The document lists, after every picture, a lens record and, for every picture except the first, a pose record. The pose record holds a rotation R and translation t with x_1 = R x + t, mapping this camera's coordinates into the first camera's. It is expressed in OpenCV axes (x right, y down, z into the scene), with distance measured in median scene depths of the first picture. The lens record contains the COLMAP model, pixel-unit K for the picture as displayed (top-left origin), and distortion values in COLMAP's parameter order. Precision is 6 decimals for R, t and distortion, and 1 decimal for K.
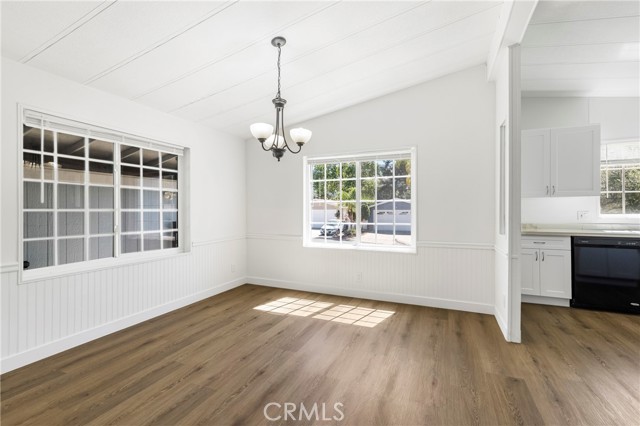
lens RADIAL K [[291.9, 0, 316.4], [0, 291.9, 209.4], [0, 0, 1]] dist [0.016175, -0.001255]
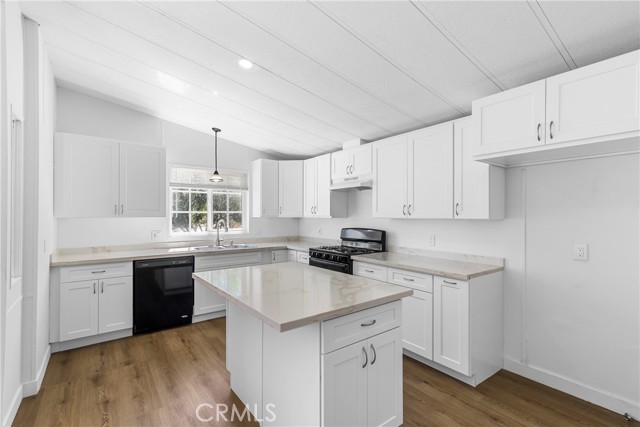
lens RADIAL K [[291.9, 0, 320.3], [0, 291.9, 214.8], [0, 0, 1]] dist [0.016175, -0.001255]
pose [[0.487950, 0.002329, 0.872868, 0.360105], [-0.005332, 0.999986, 0.000312, -0.061669], [-0.872855, -0.004806, 0.487956, 0.027682]]
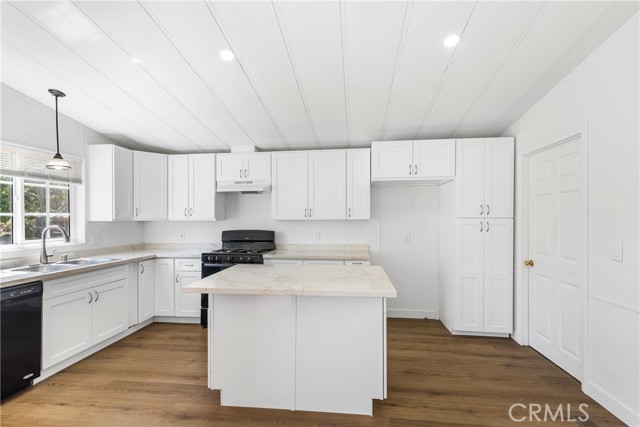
lens RADIAL K [[291.9, 0, 319.4], [0, 291.9, 219.5], [0, 0, 1]] dist [0.016175, -0.001255]
pose [[-0.290428, -0.003389, 0.956891, 0.187146], [0.001340, 0.999991, 0.003949, -0.056612], [-0.956896, 0.002429, -0.290421, 0.542762]]
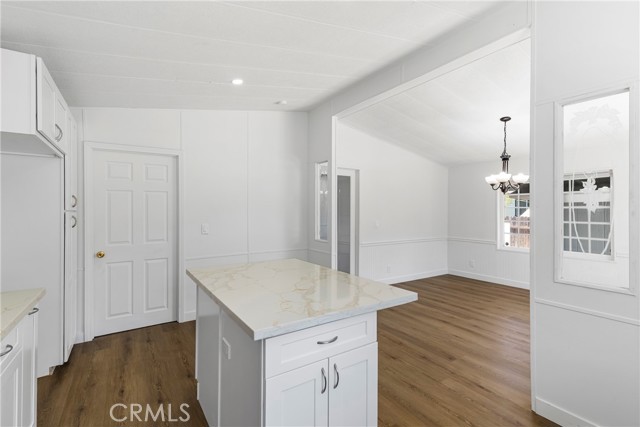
lens RADIAL K [[291.9, 0, 320.8], [0, 291.9, 211.8], [0, 0, 1]] dist [0.016175, -0.001255]
pose [[-0.542838, 0.001573, -0.839836, 1.303927], [0.000667, 0.999999, 0.001442, -0.053491], [0.839837, 0.000223, -0.542839, 0.760676]]
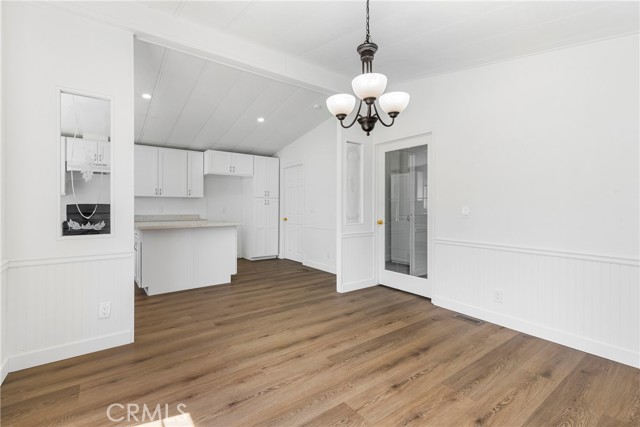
lens RADIAL K [[291.9, 0, 317.7], [0, 291.9, 209.5], [0, 0, 1]] dist [0.016175, -0.001255]
pose [[-0.870081, -0.007508, 0.492851, -0.275353], [-0.004490, 0.999963, 0.007307, 0.005737], [-0.492888, 0.004145, -0.870083, 1.241023]]
